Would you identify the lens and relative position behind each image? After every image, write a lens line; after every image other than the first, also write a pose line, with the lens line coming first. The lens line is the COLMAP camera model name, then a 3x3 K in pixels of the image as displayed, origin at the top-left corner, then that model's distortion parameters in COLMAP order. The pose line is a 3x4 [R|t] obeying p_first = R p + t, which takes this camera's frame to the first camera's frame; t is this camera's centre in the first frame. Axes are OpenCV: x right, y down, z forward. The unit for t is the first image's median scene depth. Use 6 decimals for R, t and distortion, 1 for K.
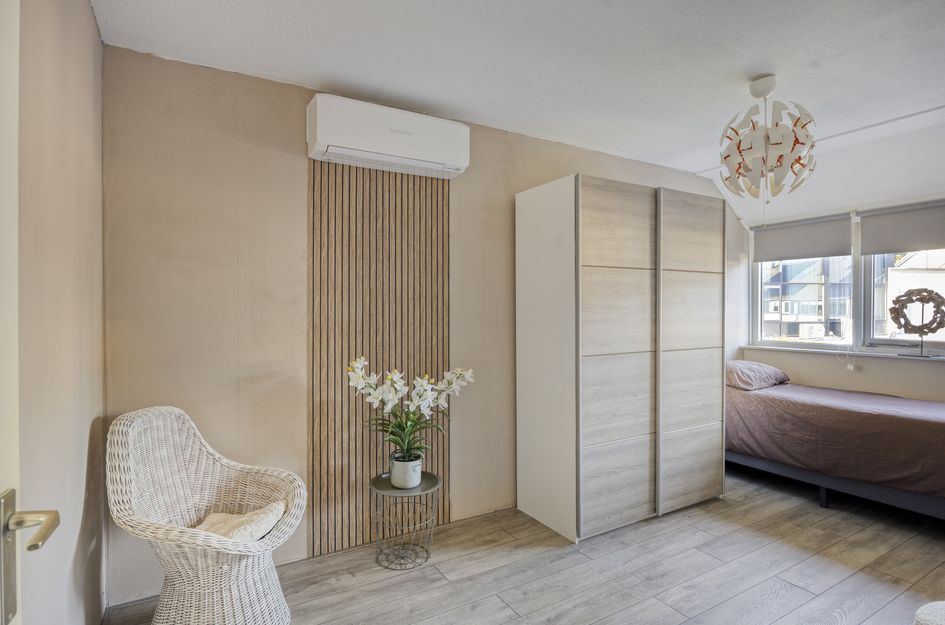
lens RADIAL K [[490.5, 0, 477.1], [0, 490.5, 314.1], [0, 0, 1]] dist [-0.012430, 0.001941]
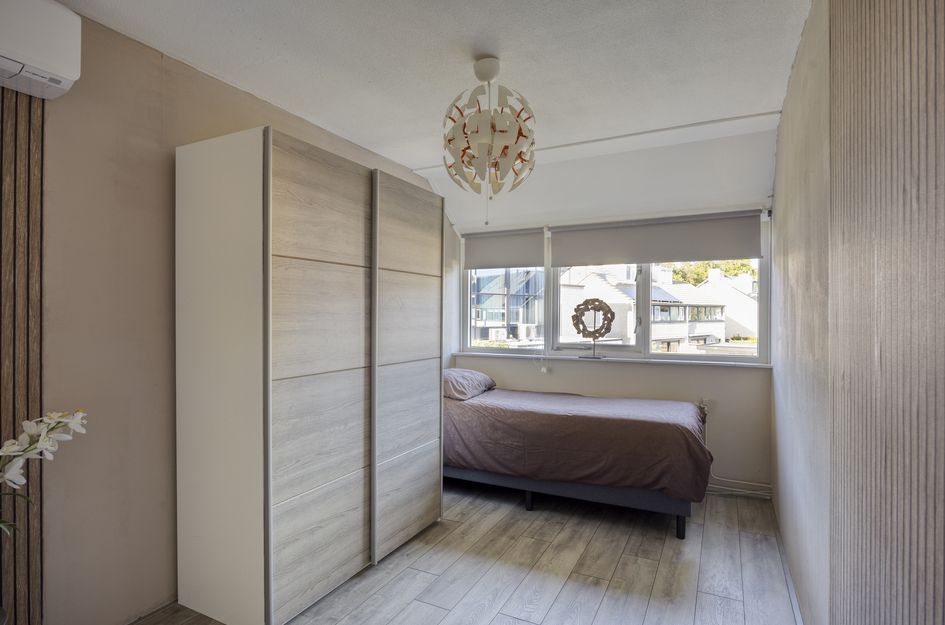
lens RADIAL K [[490.5, 0, 477.1], [0, 490.5, 314.1], [0, 0, 1]] dist [-0.012430, 0.001941]
pose [[0.844351, 0.006238, 0.535754, 0.074183], [0.000215, 0.999928, -0.011981, -0.002814], [-0.535790, 0.010232, 0.844289, 0.208124]]
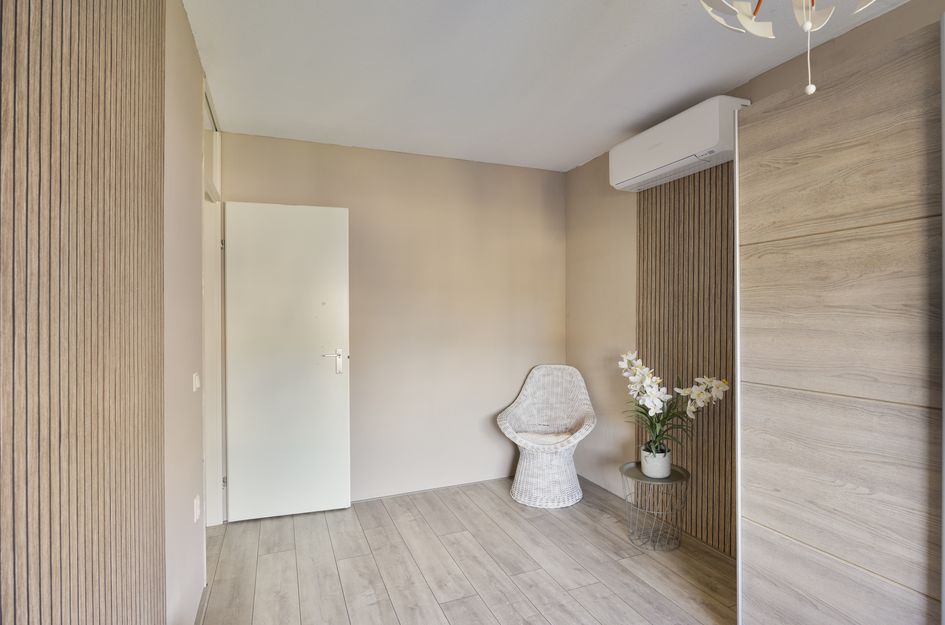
lens RADIAL K [[490.5, 0, 477.1], [0, 490.5, 314.1], [0, 0, 1]] dist [-0.012430, 0.001941]
pose [[-0.153321, 0.007681, -0.988147, 0.852564], [0.001139, 0.999971, 0.007596, -0.010277], [0.988176, 0.000039, -0.153325, 0.684818]]
